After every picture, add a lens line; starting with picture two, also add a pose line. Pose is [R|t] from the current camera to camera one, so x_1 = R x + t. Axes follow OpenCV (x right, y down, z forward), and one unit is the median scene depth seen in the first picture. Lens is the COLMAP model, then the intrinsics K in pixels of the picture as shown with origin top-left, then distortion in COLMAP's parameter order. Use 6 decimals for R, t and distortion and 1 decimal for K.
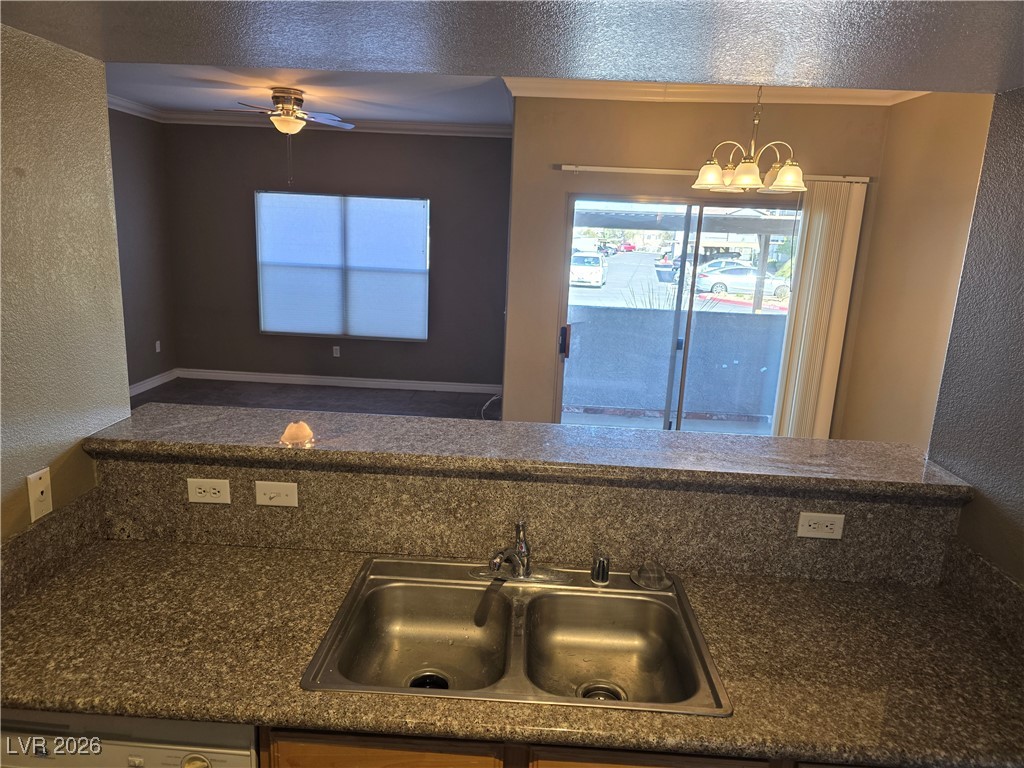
lens RADIAL K [[697.7, 0, 511.2], [0, 697.7, 374.6], [0, 0, 1]] dist [0.081843, -0.090175]
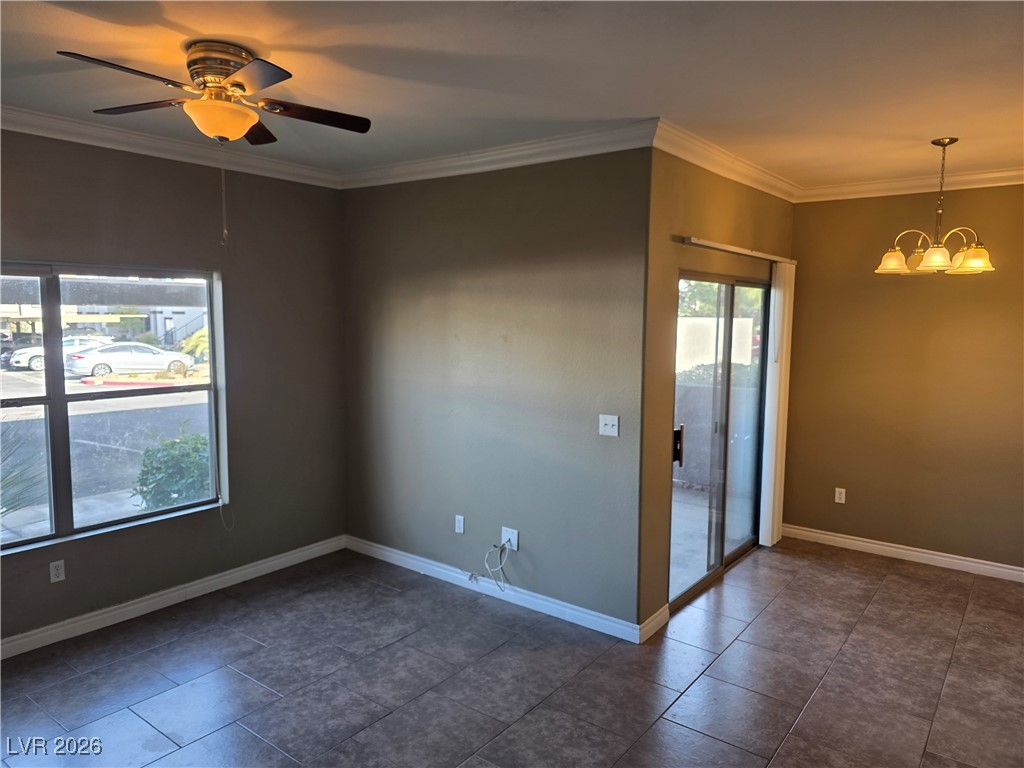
lens RADIAL K [[697.7, 0, 511.2], [0, 697.7, 374.6], [0, 0, 1]] dist [0.081843, -0.090175]
pose [[0.582263, -0.109720, 0.805562, -1.783922], [0.185201, 0.982701, -0.000017, -0.433150], [-0.791625, 0.149201, 0.592511, 1.706201]]
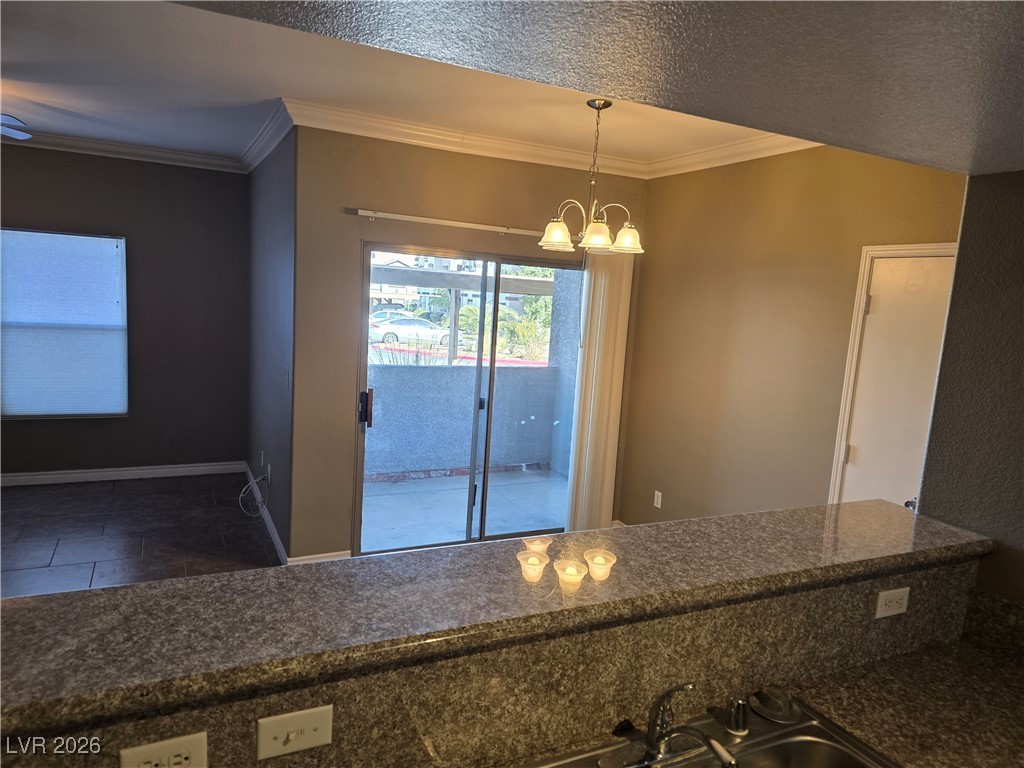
lens RADIAL K [[691.6, 0, 522.3], [0, 691.6, 388.3], [0, 0, 1]] dist [0.057663, -0.046121]
pose [[0.875529, -0.053003, 0.480250, -0.430888], [0.076536, 0.996629, -0.029538, -0.083734], [-0.477065, 0.062618, 0.876634, 0.377274]]
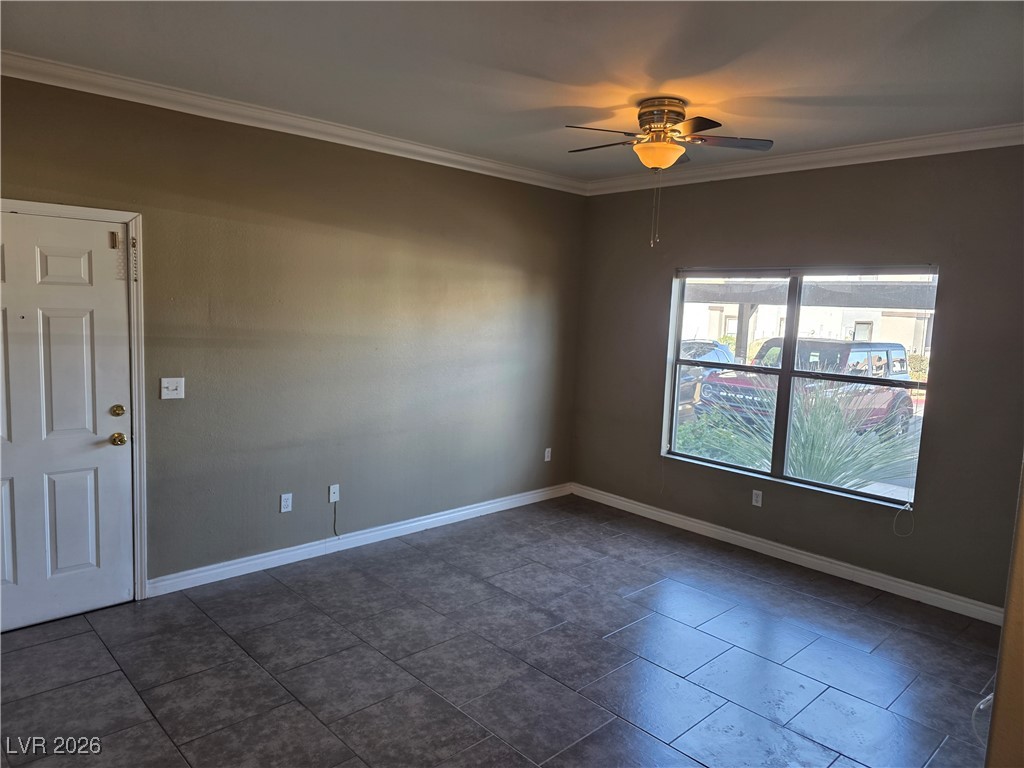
lens RADIAL K [[692.4, 0, 510.0], [0, 692.4, 376.2], [0, 0, 1]] dist [0.006040, 0.000810]
pose [[0.712949, 0.060537, -0.698598, 0.133048], [-0.154547, 0.985334, -0.072338, -0.247763], [0.683973, 0.159540, 0.711849, 1.420202]]
